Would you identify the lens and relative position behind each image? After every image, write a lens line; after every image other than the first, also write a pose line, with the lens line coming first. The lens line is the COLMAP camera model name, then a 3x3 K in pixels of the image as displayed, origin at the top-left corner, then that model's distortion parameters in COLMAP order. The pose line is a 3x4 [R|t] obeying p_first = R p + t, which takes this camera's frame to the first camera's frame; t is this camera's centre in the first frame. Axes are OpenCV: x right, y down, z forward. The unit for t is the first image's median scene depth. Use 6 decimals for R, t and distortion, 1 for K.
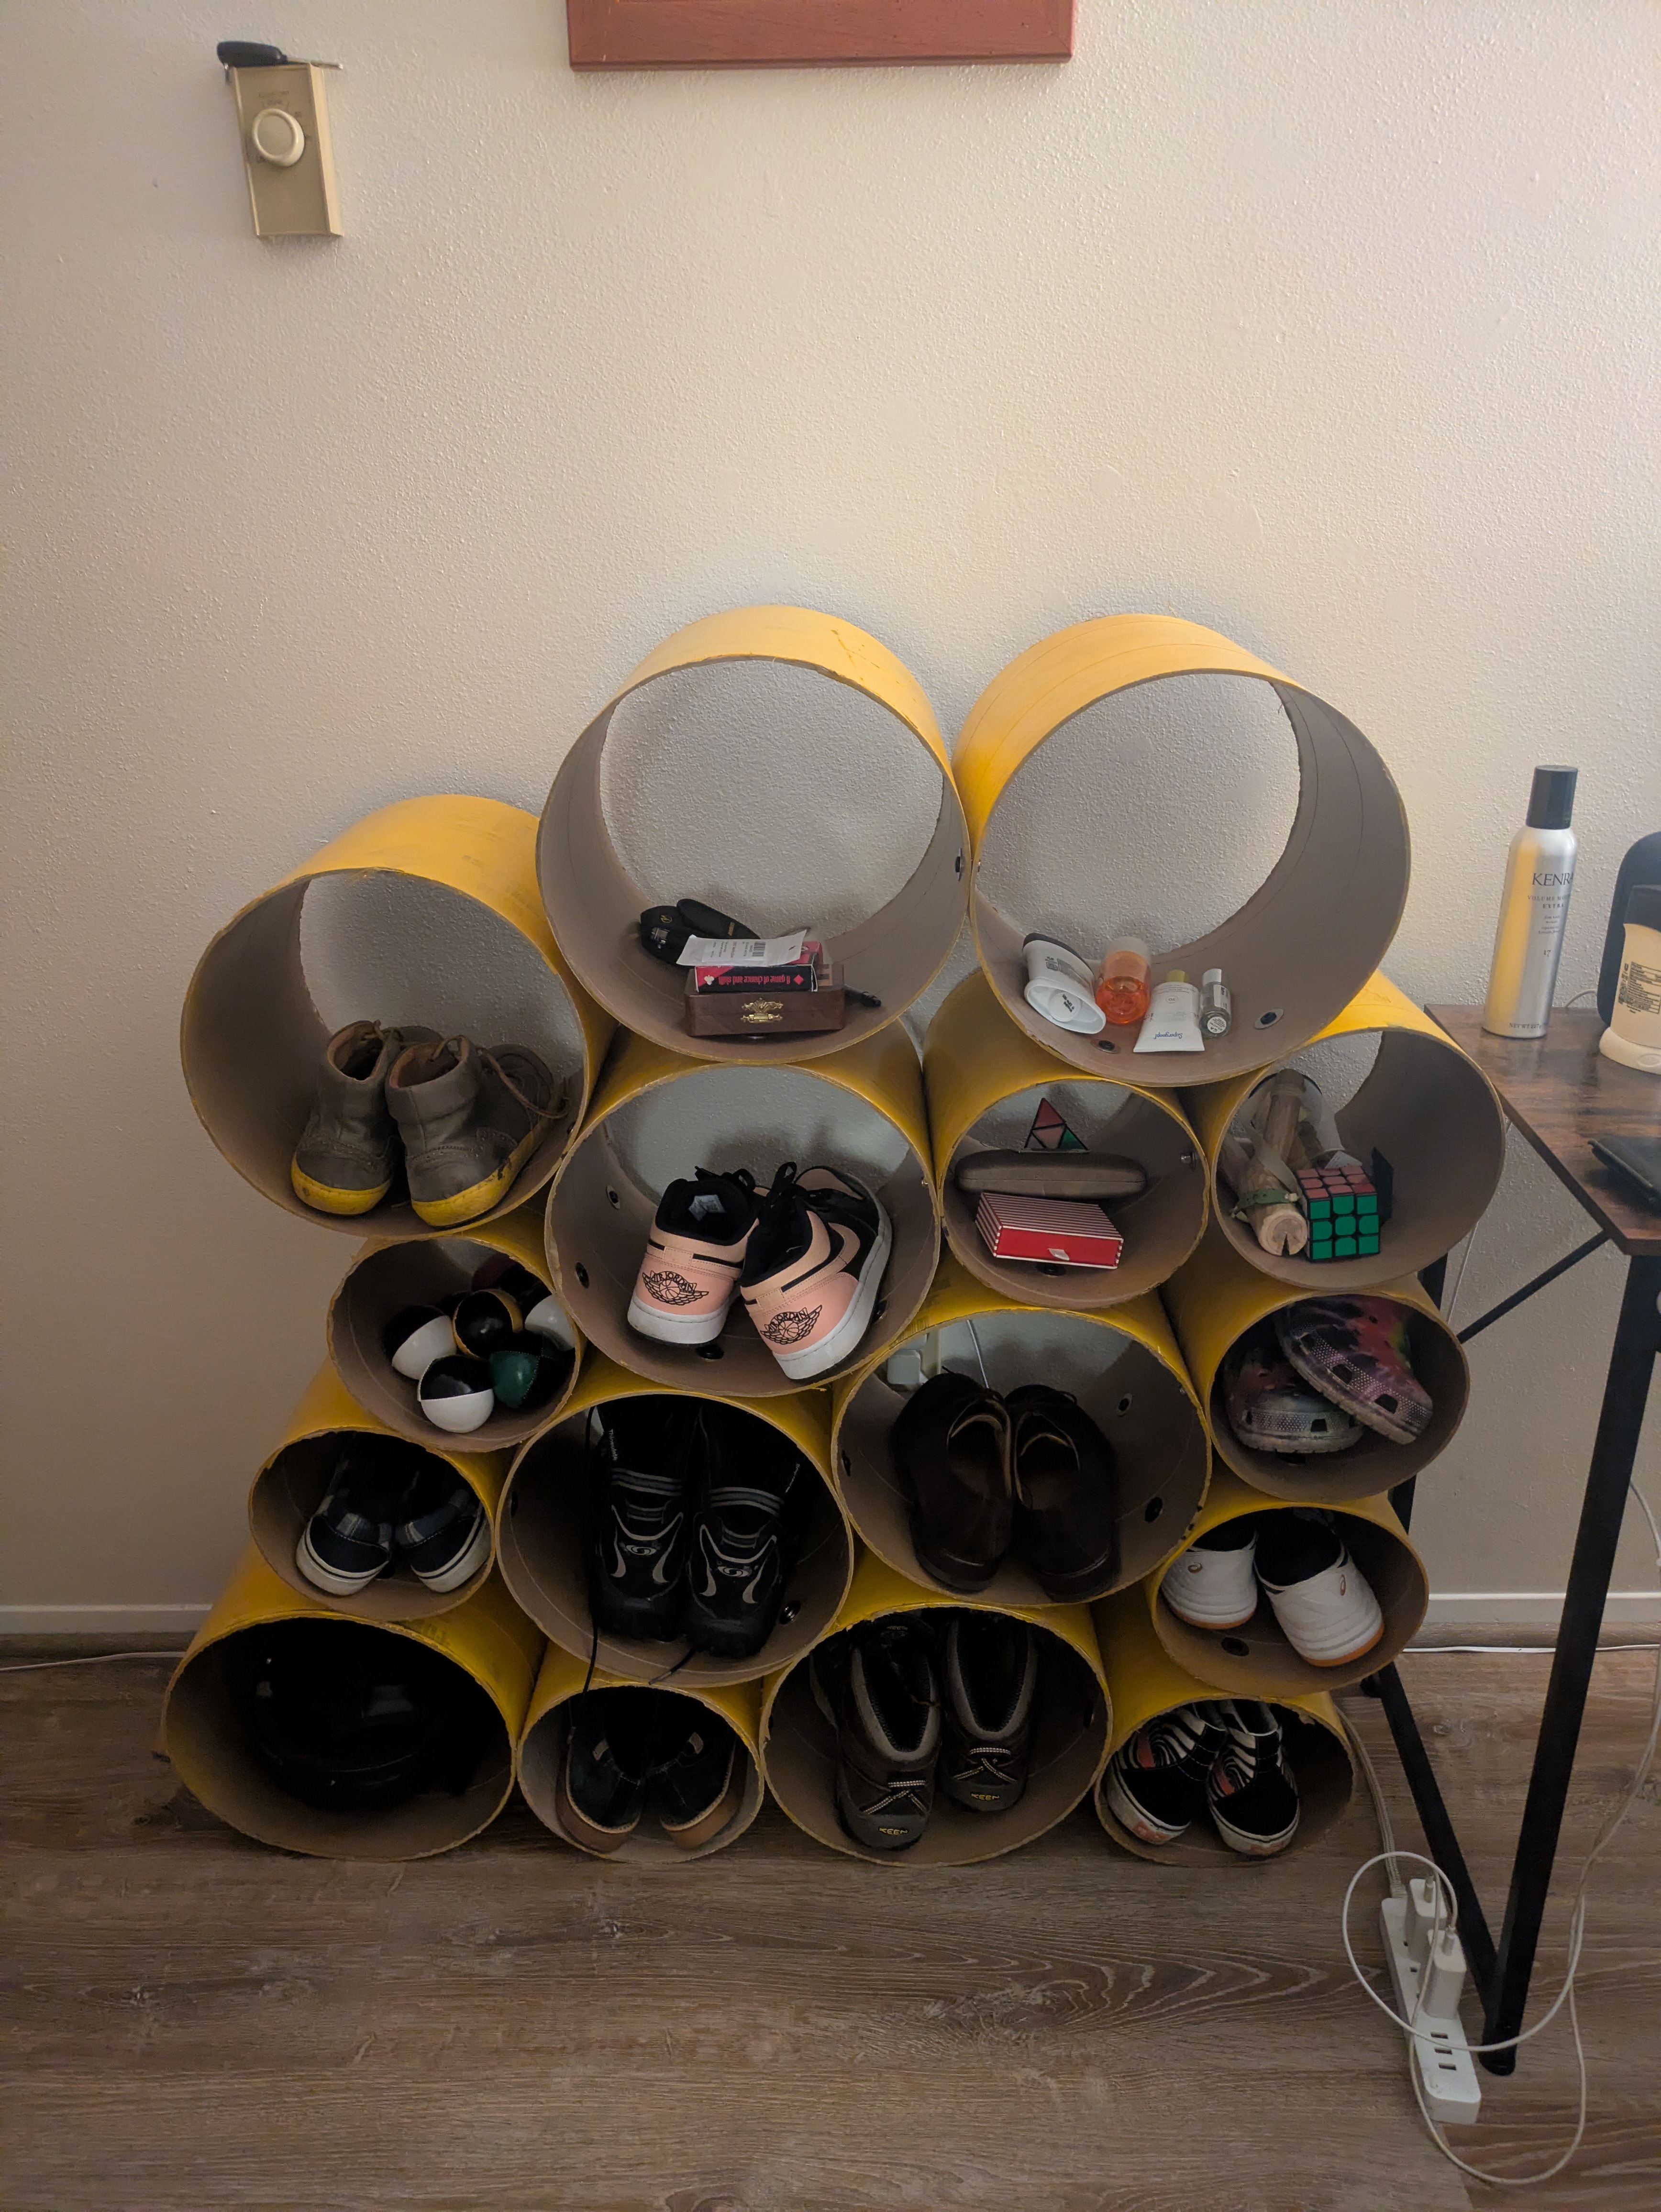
lens RADIAL K [[1674.0, 0, 817.7], [0, 1674.0, 1097.8], [0, 0, 1]] dist [0.018156, -0.007979]
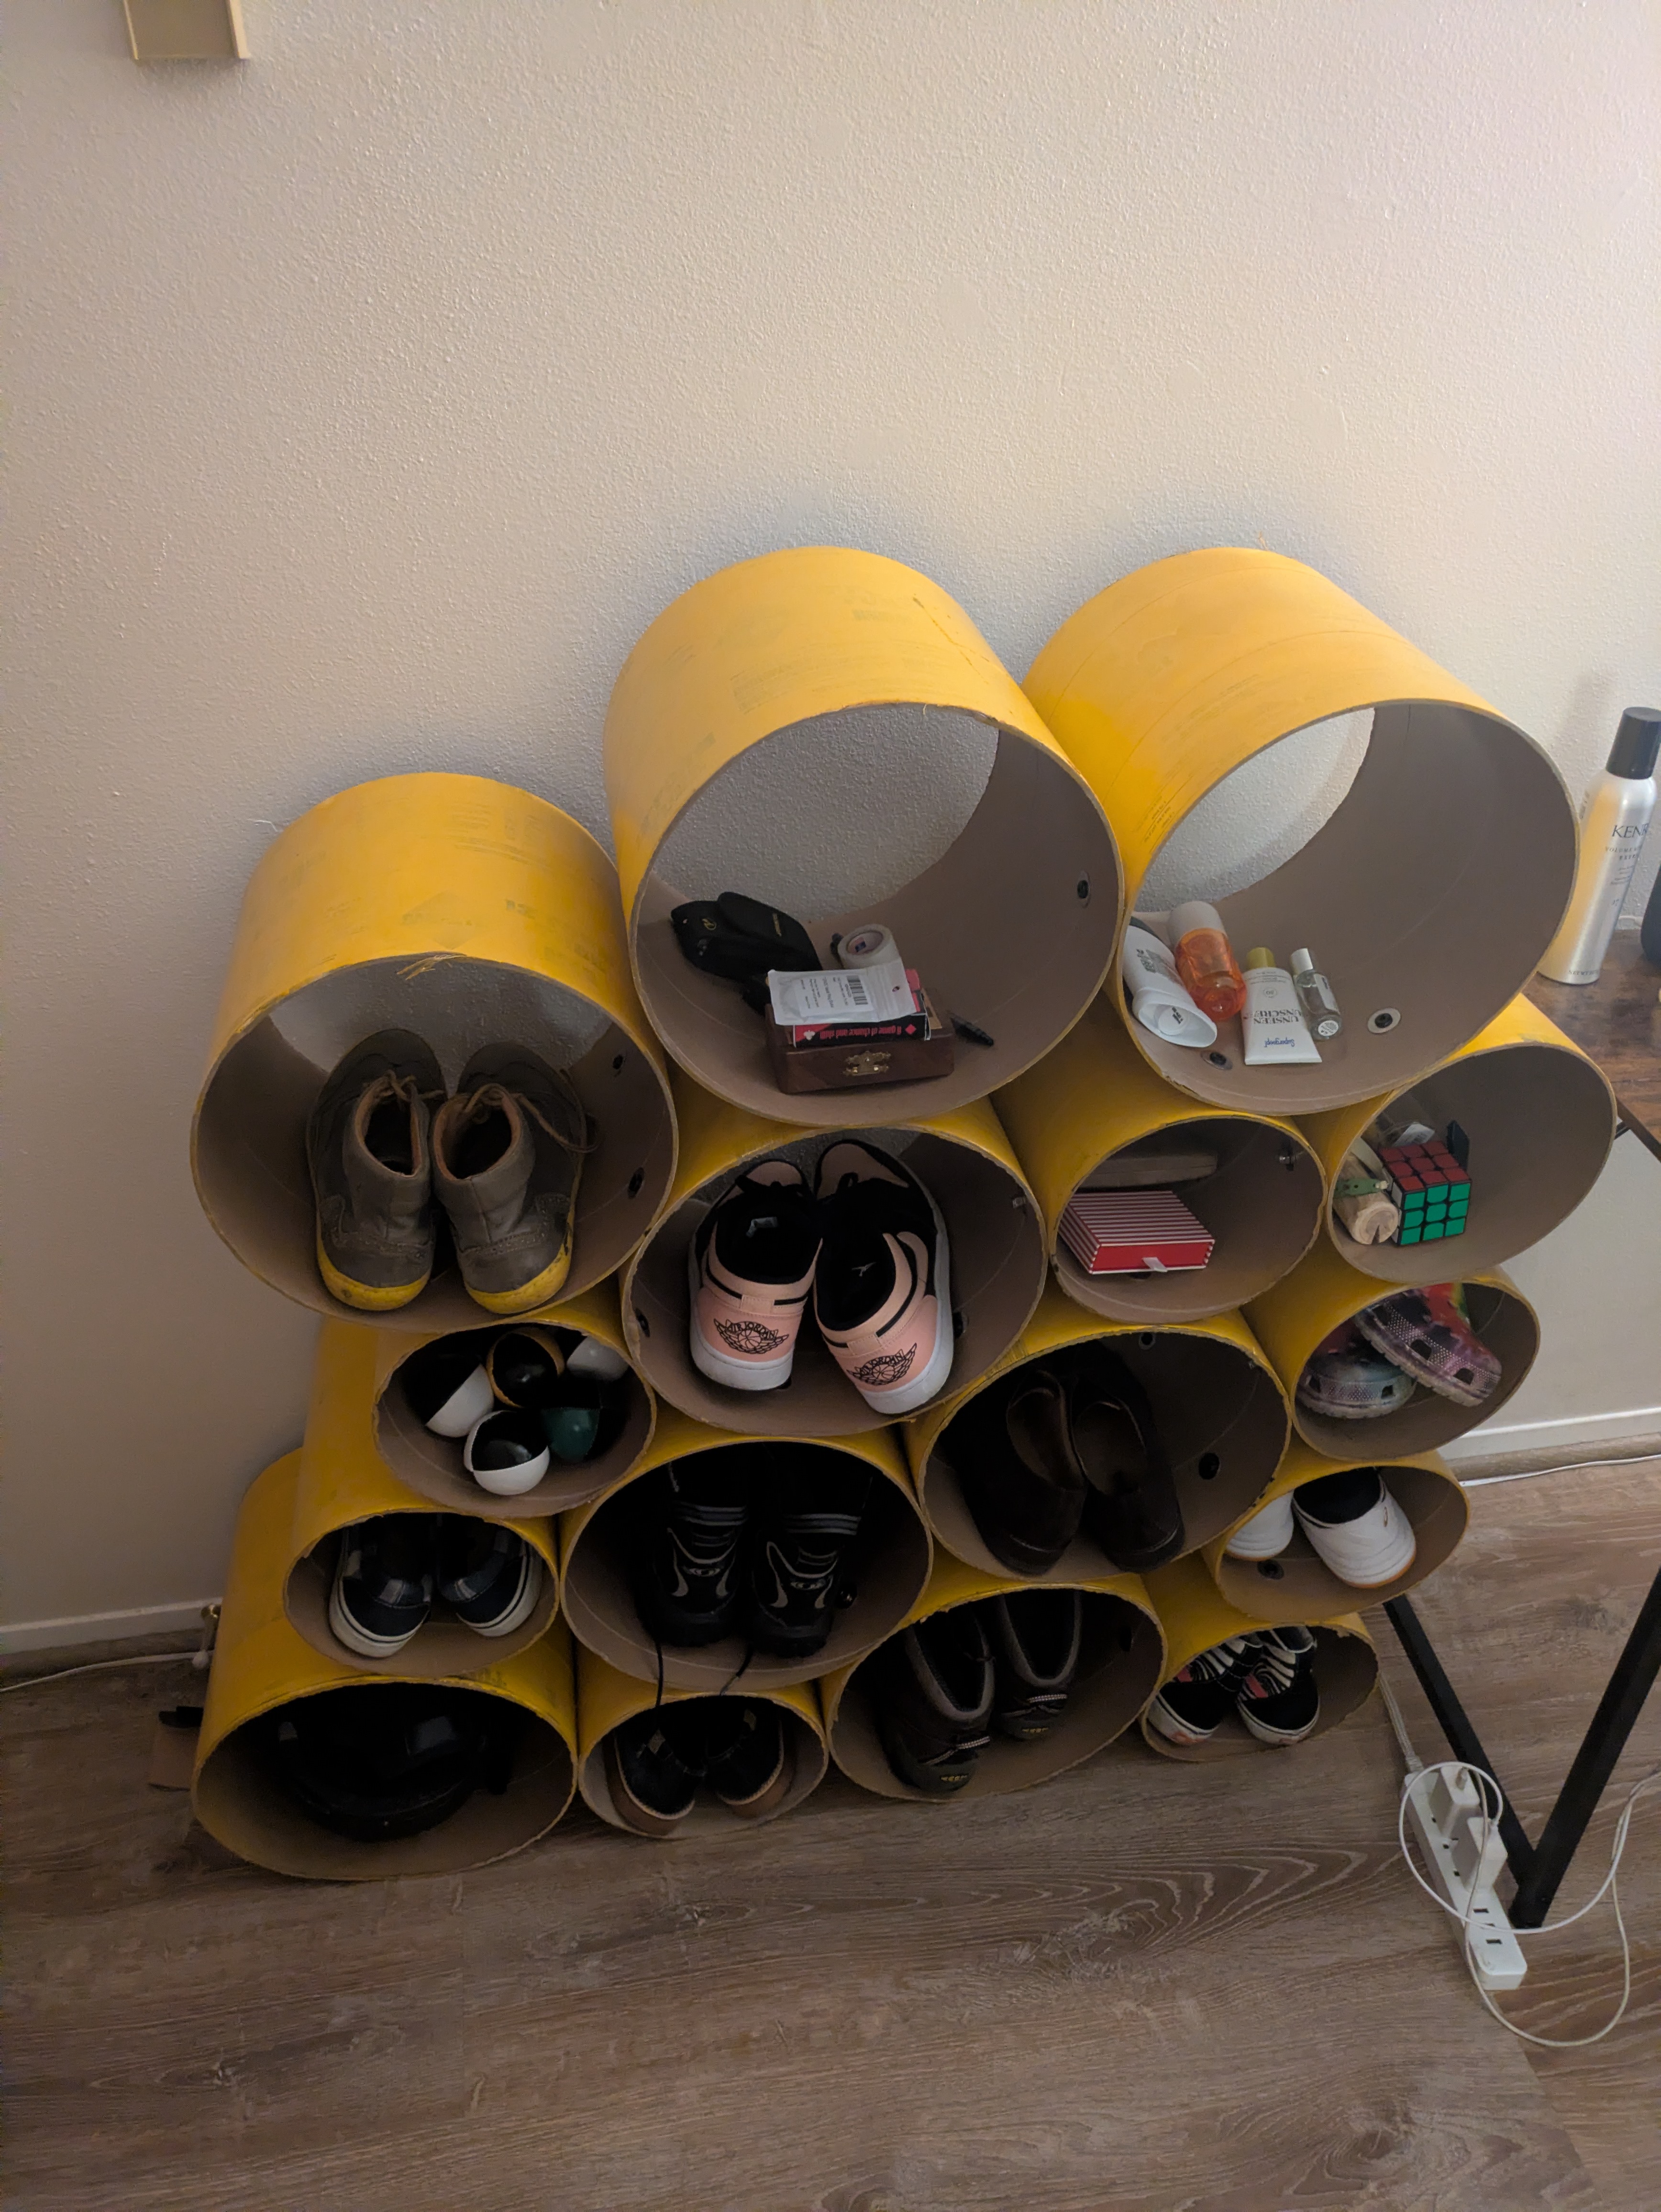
lens RADIAL K [[1674.0, 0, 834.6], [0, 1674.0, 1111.7], [0, 0, 1]] dist [0.018156, -0.007979]
pose [[0.981772, -0.079540, 0.172619, -0.185962], [0.040837, 0.975287, 0.217136, -0.199233], [-0.185624, -0.206128, 0.960757, 0.129527]]
